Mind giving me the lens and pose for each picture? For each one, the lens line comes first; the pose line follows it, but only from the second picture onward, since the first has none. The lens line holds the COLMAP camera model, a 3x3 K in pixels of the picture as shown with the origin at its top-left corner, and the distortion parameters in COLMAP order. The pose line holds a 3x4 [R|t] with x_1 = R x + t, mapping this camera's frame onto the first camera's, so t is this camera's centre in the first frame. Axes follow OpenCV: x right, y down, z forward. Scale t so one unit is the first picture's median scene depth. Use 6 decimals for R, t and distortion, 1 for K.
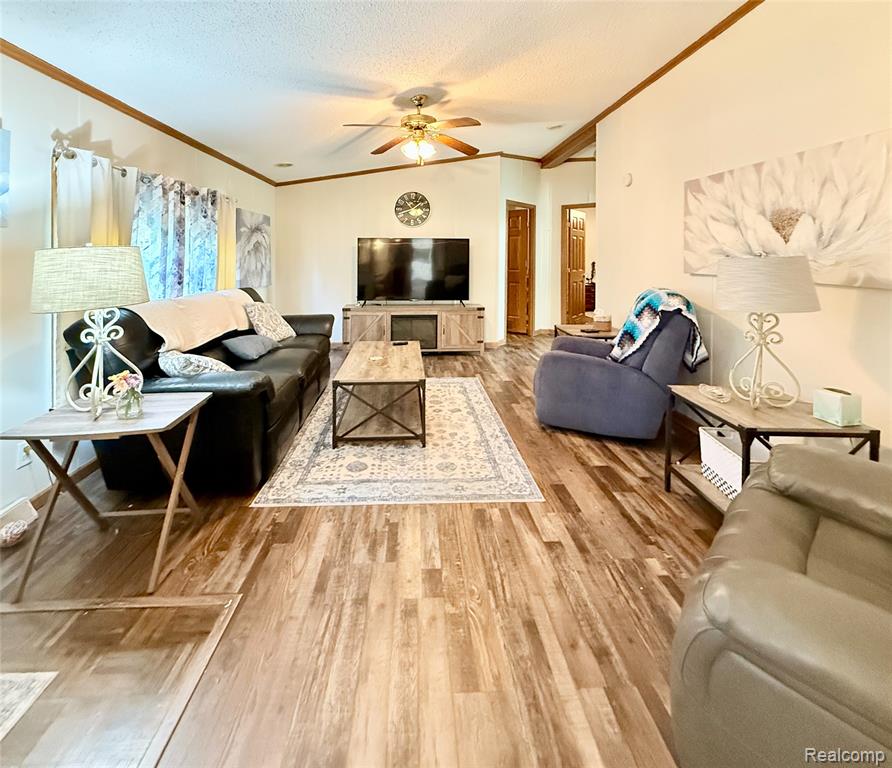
lens RADIAL K [[409.9, 0, 426.6], [0, 409.9, 356.4], [0, 0, 1]] dist [-0.002028, 0.000219]
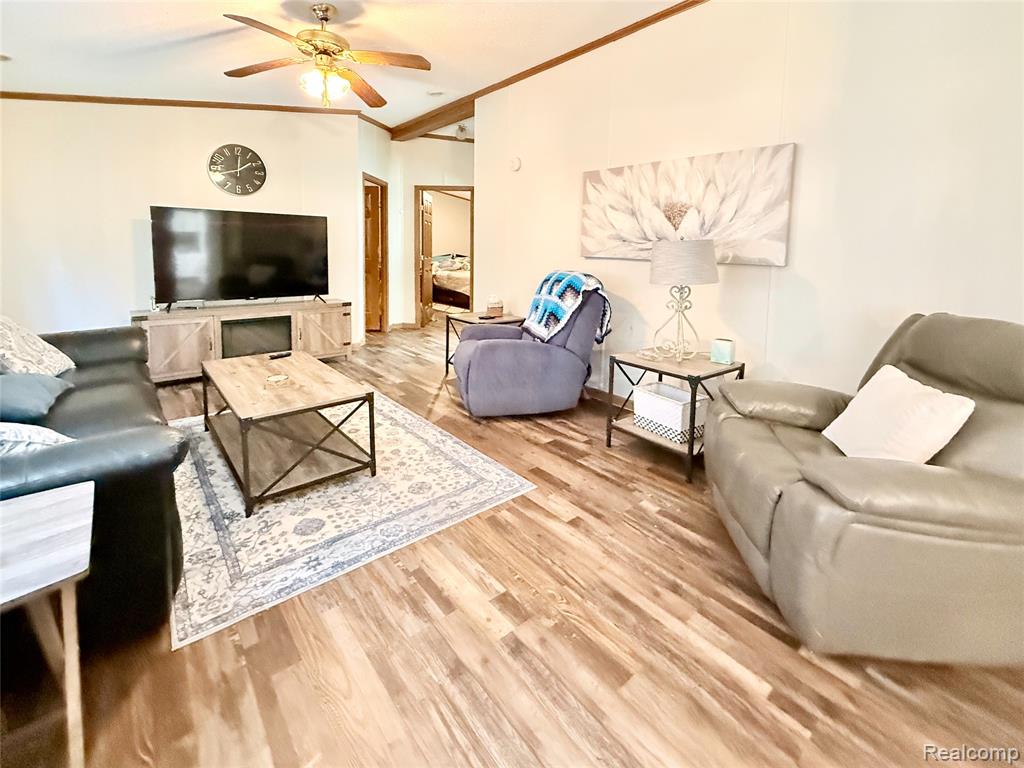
lens RADIAL K [[433.4, 0, 512.0], [0, 433.4, 384.0], [0, 0, 1]] dist [-0.002257, 0.000101]
pose [[0.785553, -0.173633, 0.593934, -0.325357], [0.133023, 0.984770, 0.111951, -0.020135], [-0.604326, -0.008936, 0.796687, 0.185342]]
